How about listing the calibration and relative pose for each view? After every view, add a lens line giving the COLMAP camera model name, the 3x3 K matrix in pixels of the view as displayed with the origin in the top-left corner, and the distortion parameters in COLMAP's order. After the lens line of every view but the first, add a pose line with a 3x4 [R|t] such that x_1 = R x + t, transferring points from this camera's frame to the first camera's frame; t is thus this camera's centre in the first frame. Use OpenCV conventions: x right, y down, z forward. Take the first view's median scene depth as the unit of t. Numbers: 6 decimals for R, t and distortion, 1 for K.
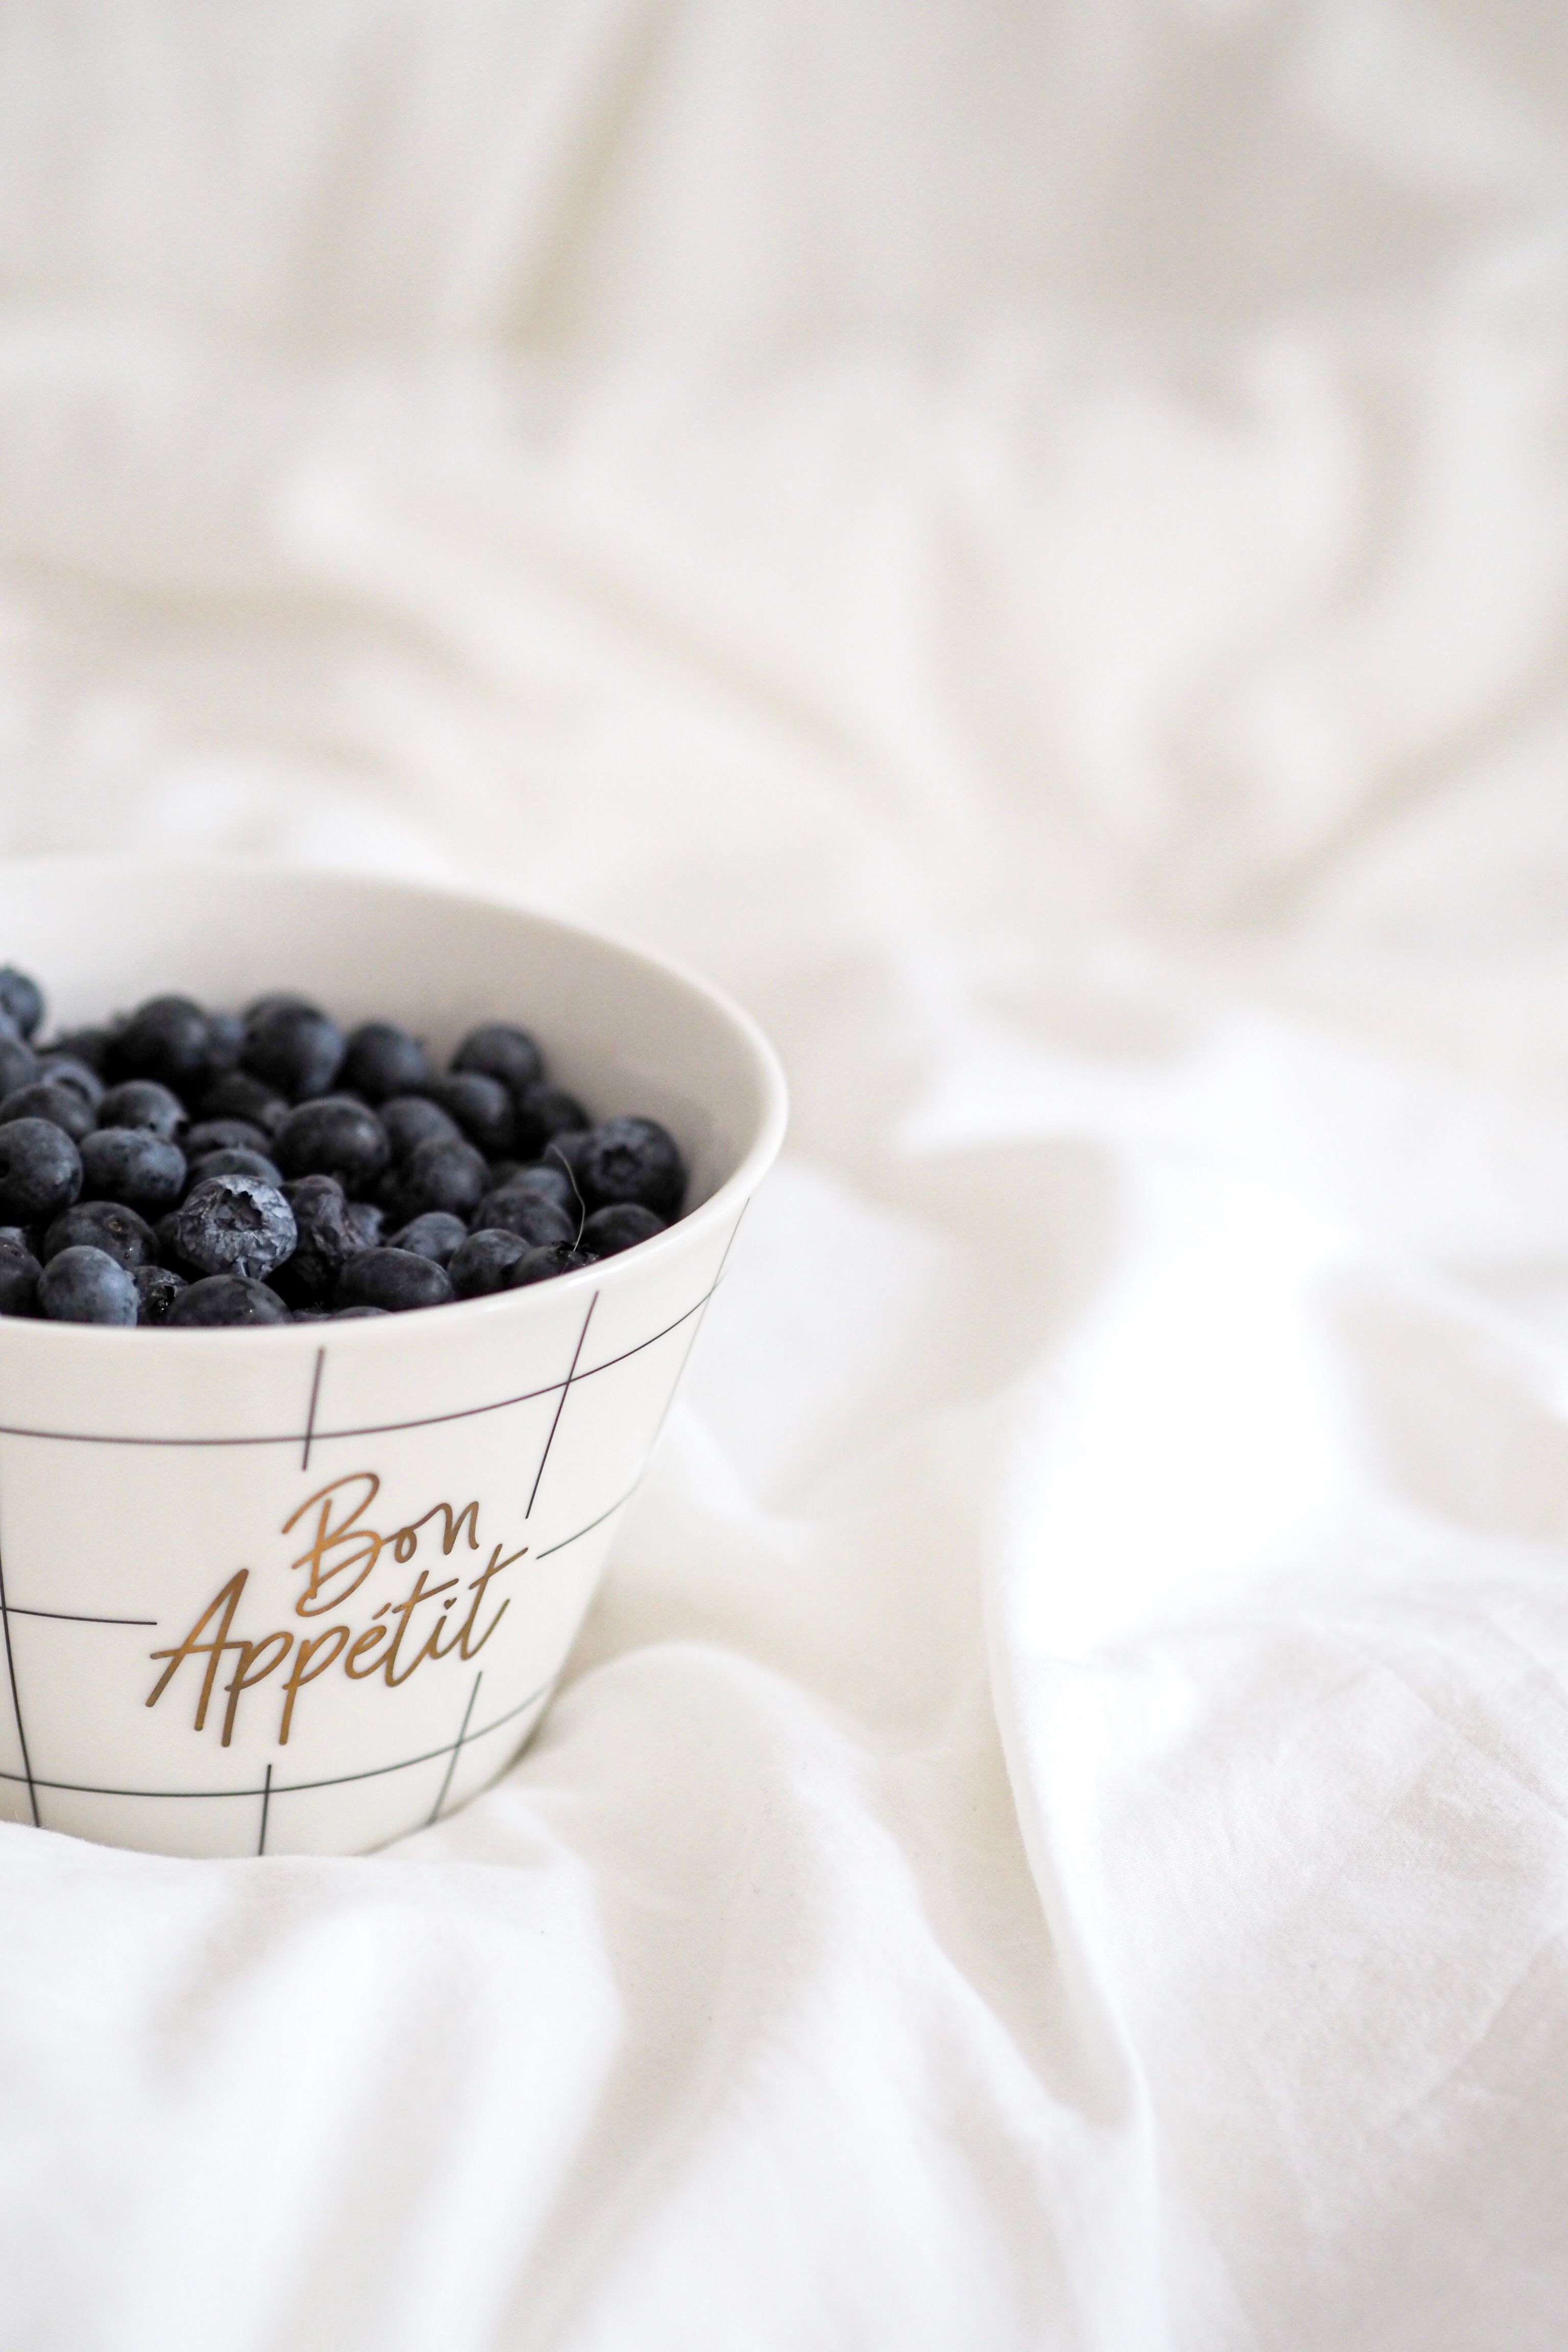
lens RADIAL K [[6734.9, 0, 742.3], [0, 6734.9, 1233.2], [0, 0, 1]] dist [0.340252, -0.768186]
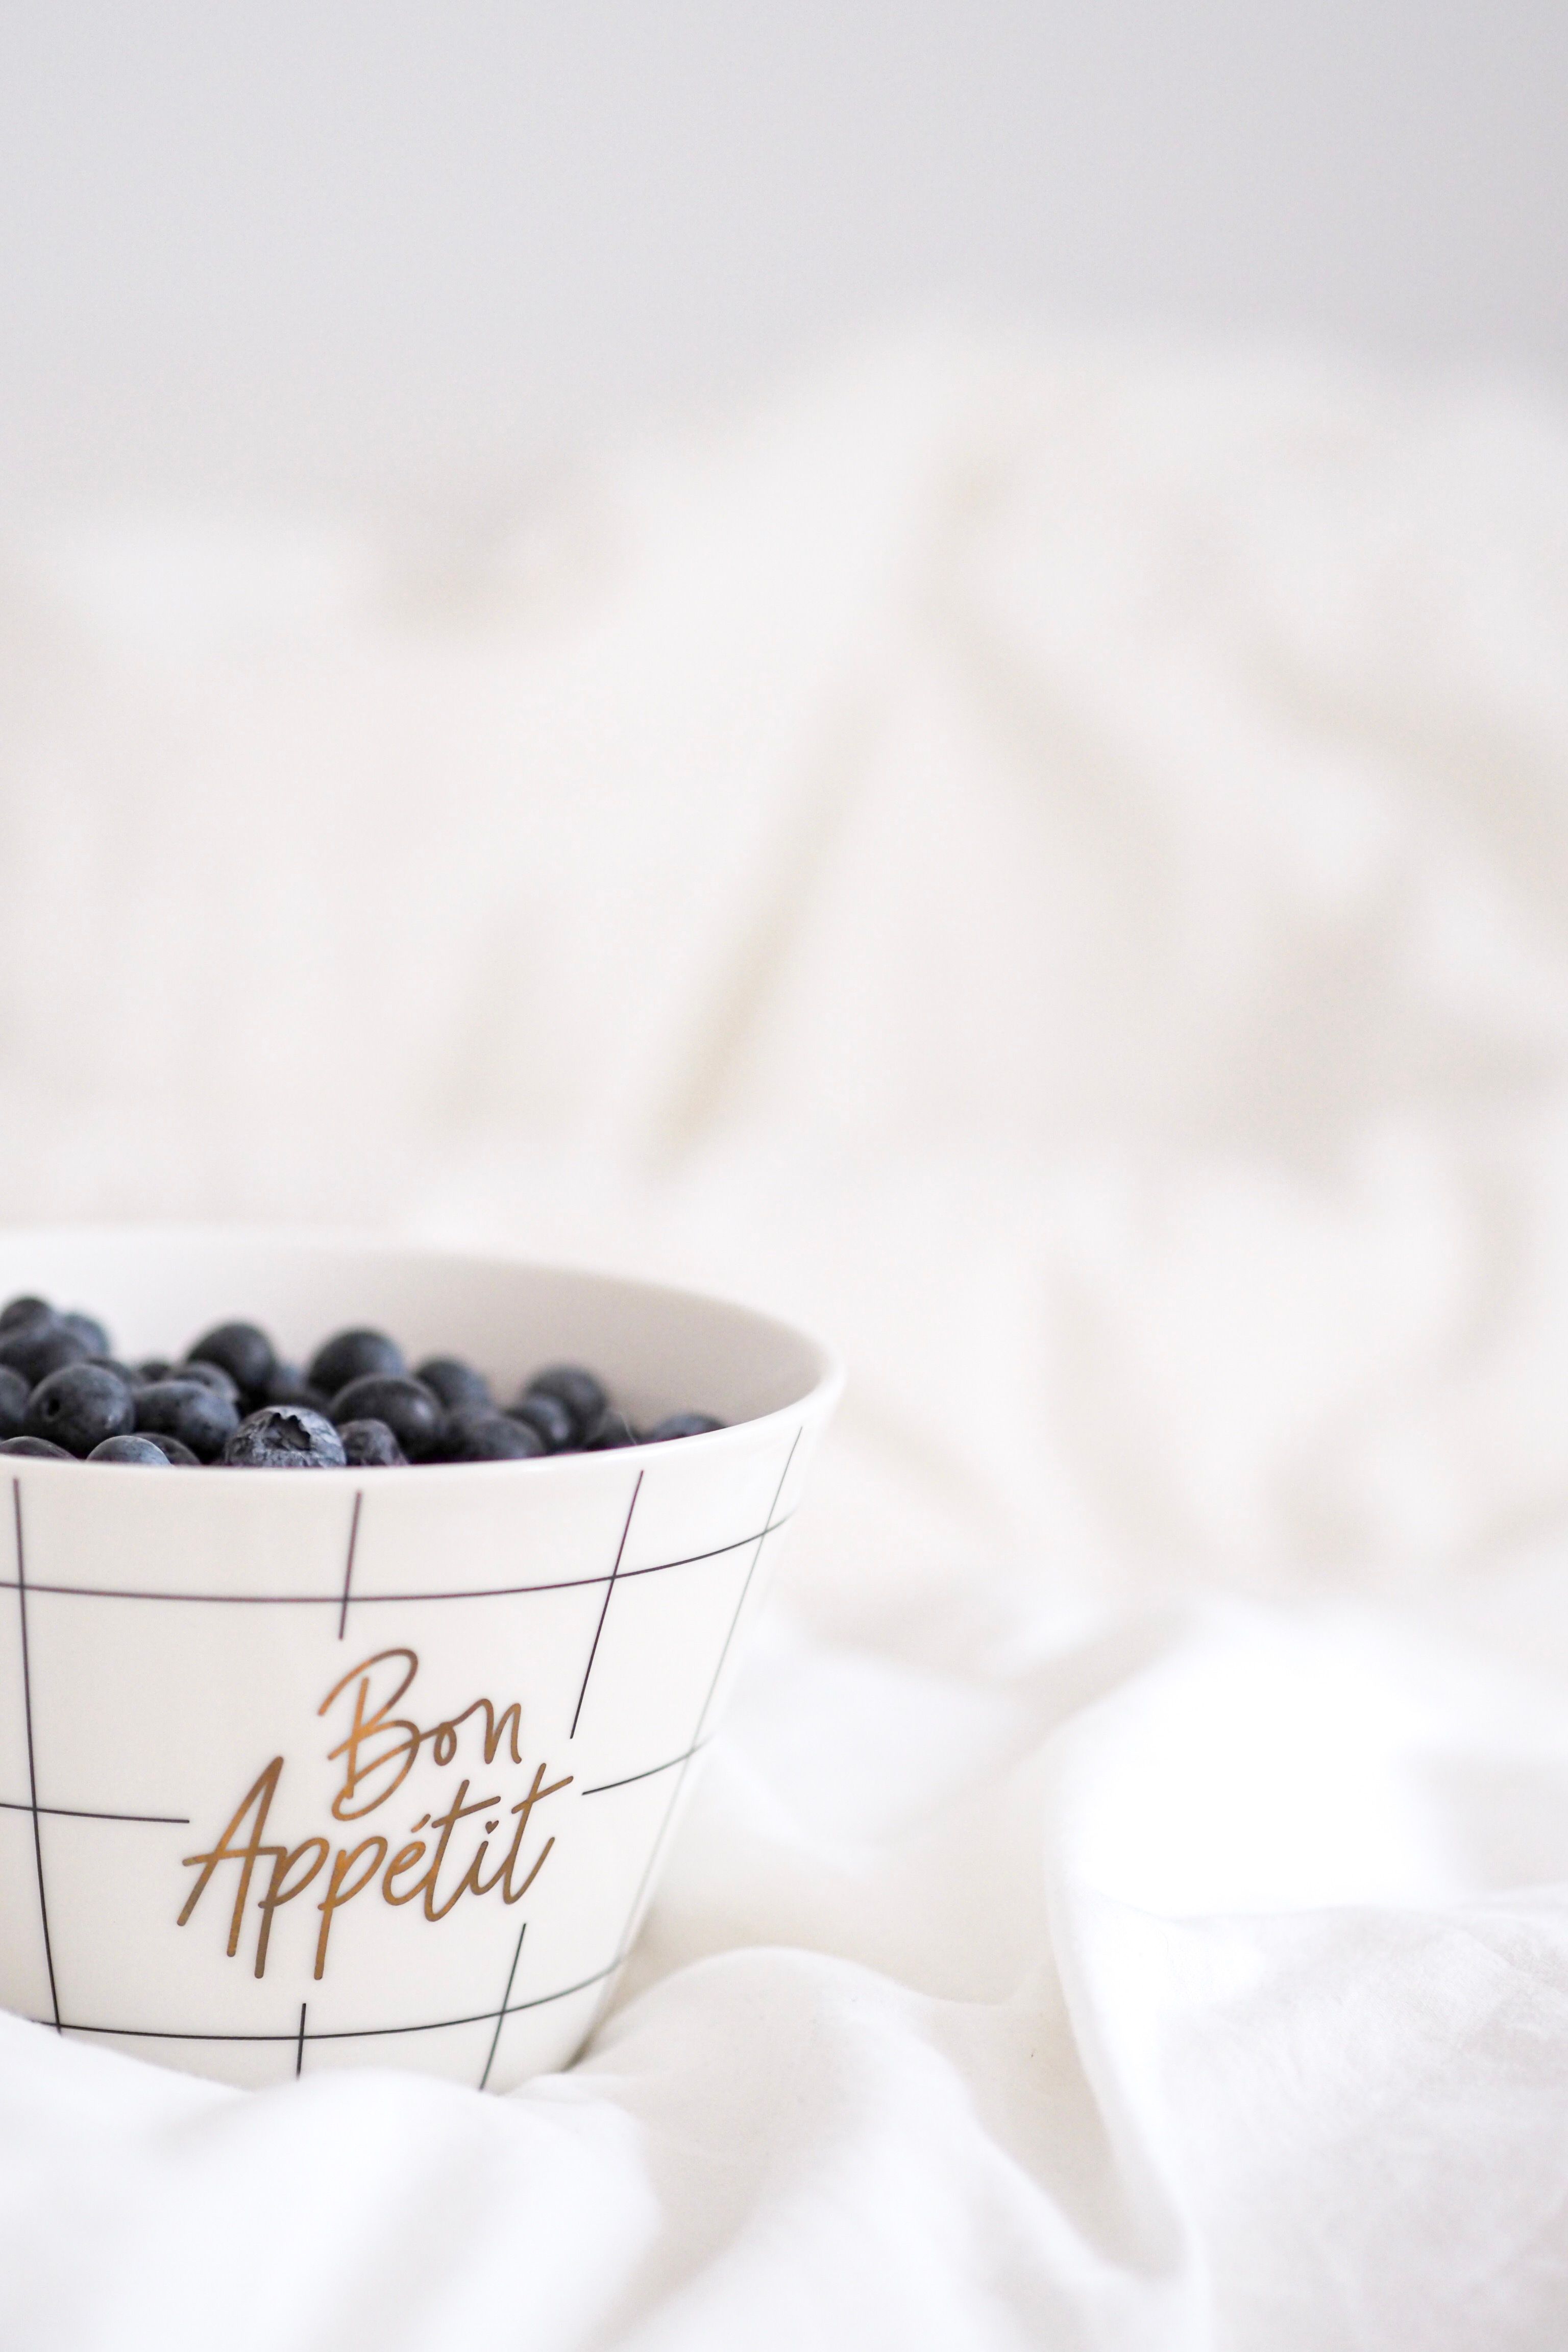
lens RADIAL K [[6734.9, 0, 742.3], [0, 6734.9, 1233.2], [0, 0, 1]] dist [0.340252, -0.768186]
pose [[0.999419, 0.001274, -0.034047, 0.025997], [-0.009832, 0.967574, -0.252395, 0.218002], [0.032622, 0.252583, 0.967025, 0.035244]]
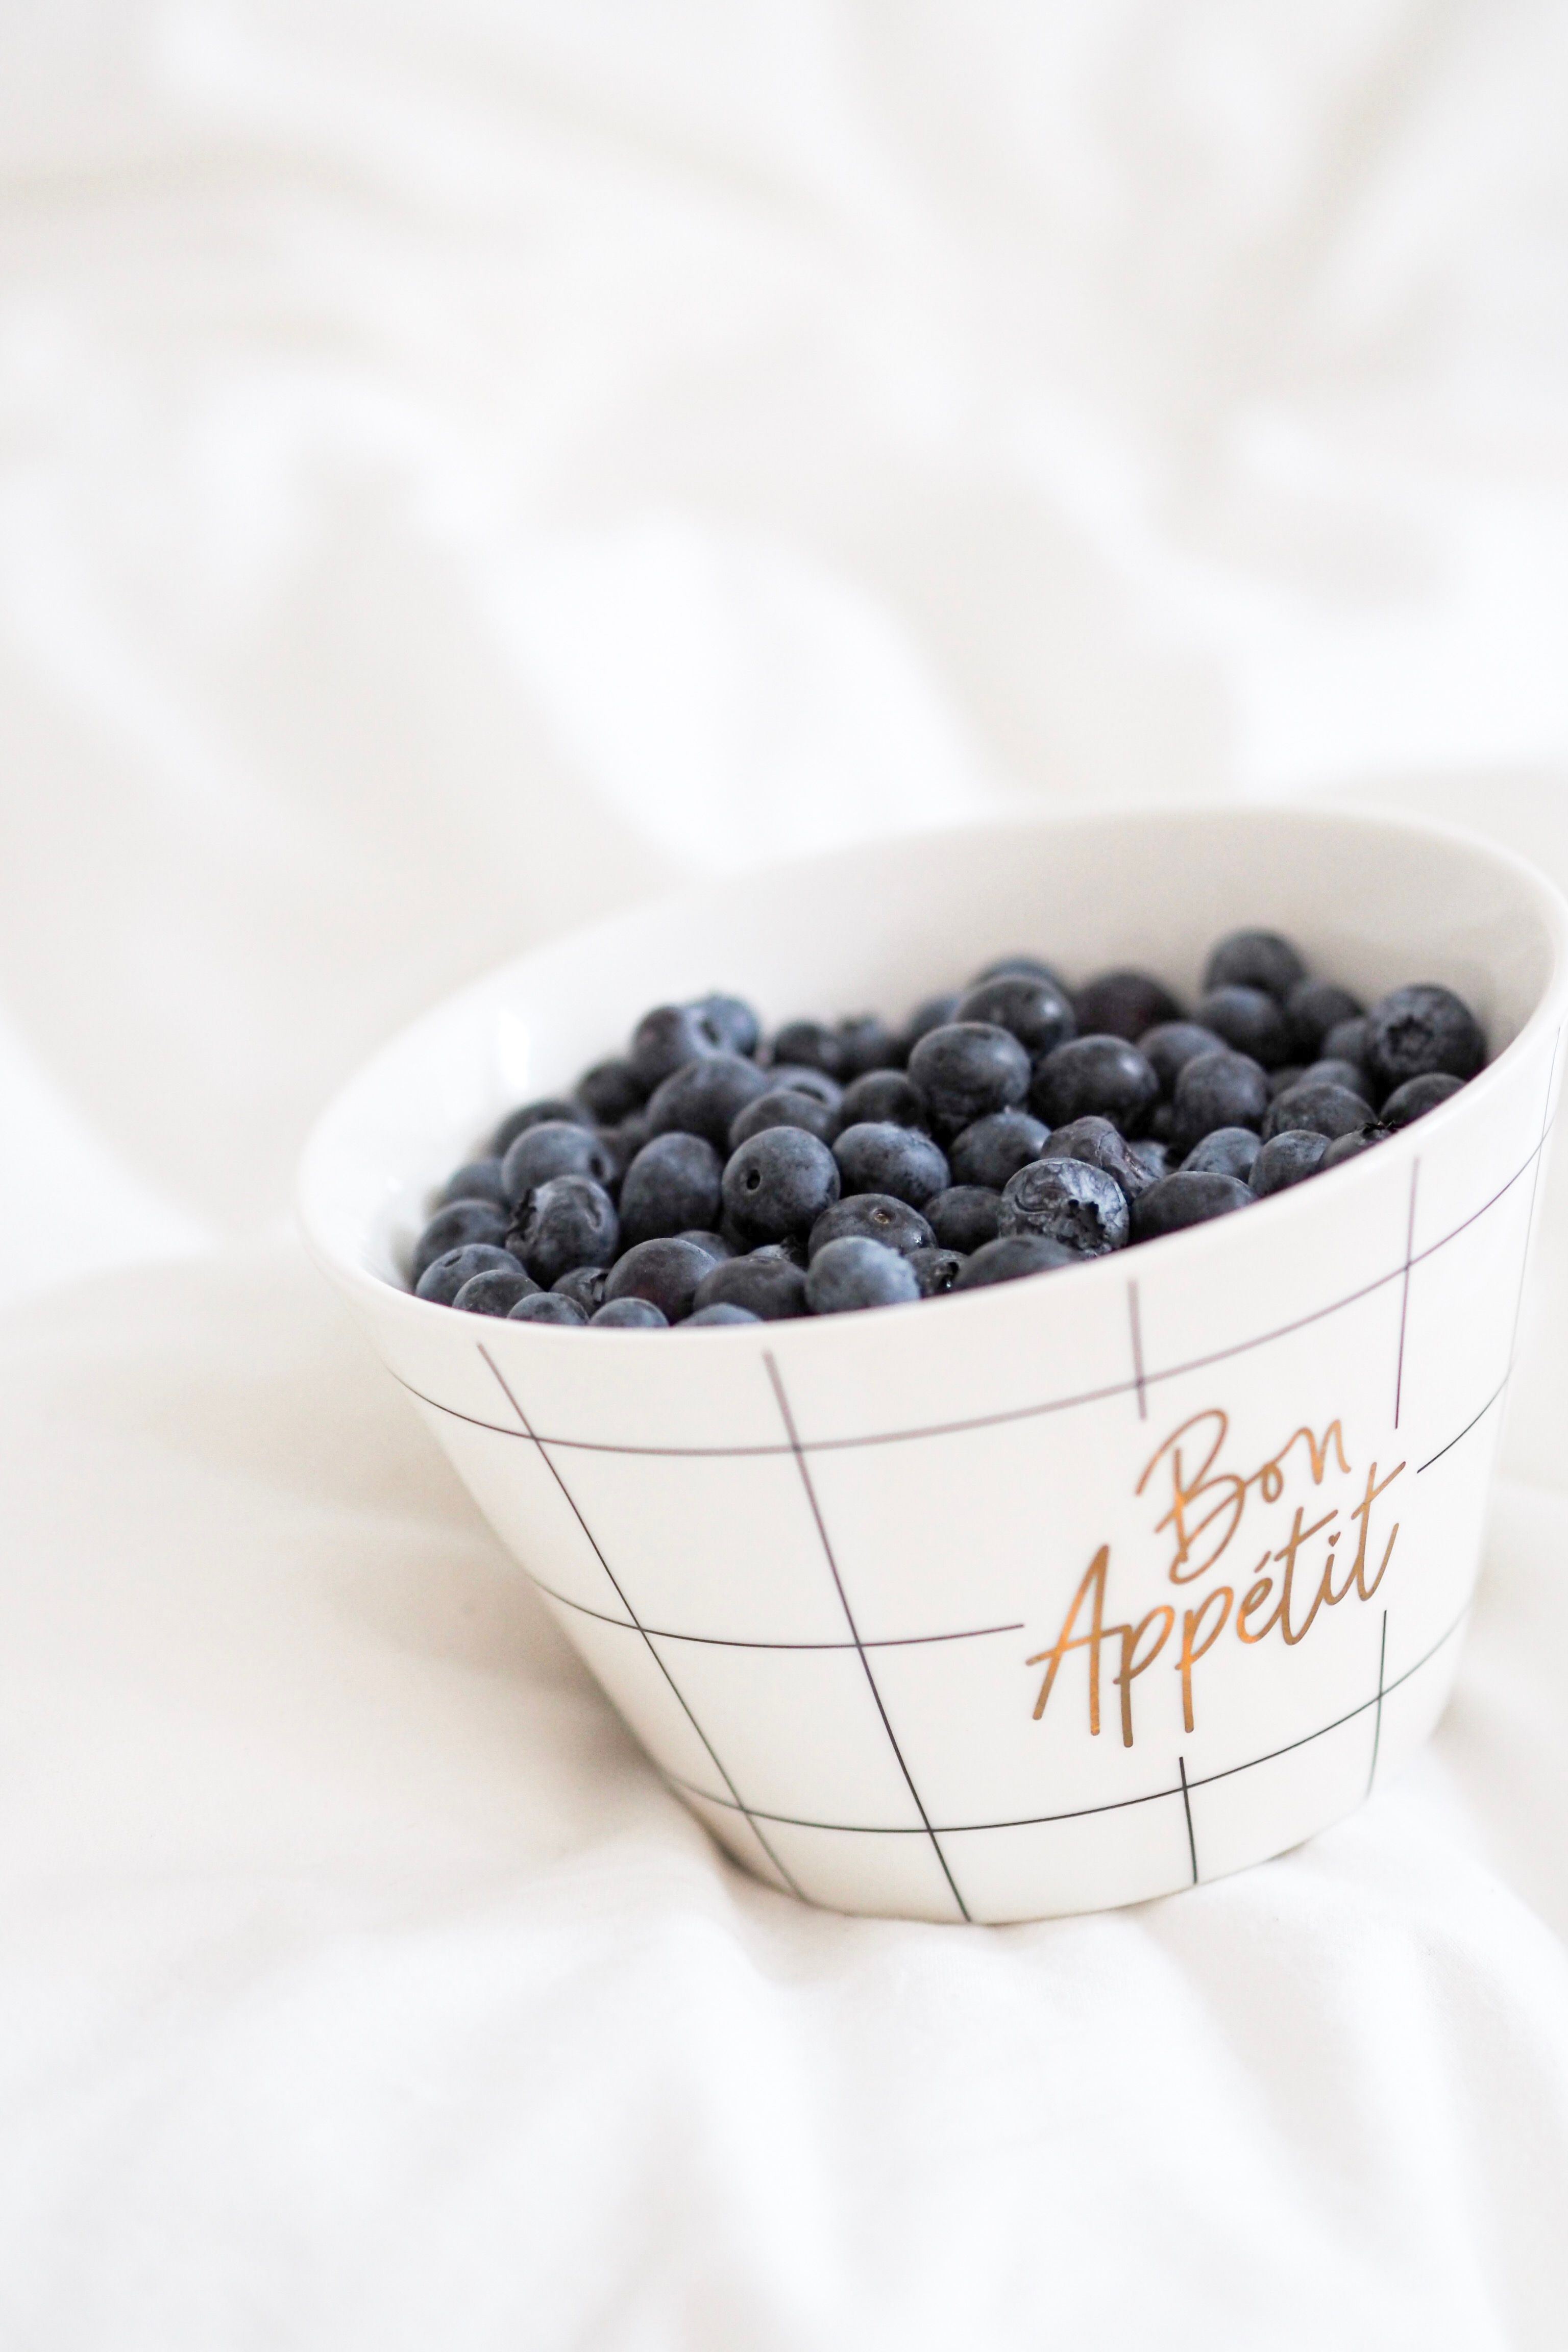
lens RADIAL K [[6734.9, 0, 742.3], [0, 6734.9, 1233.2], [0, 0, 1]] dist [0.340252, -0.768186]
pose [[0.968466, -0.223940, -0.109204, -0.012161], [0.220134, 0.974389, -0.045897, 0.039032], [0.116686, 0.020410, 0.992959, 0.091140]]
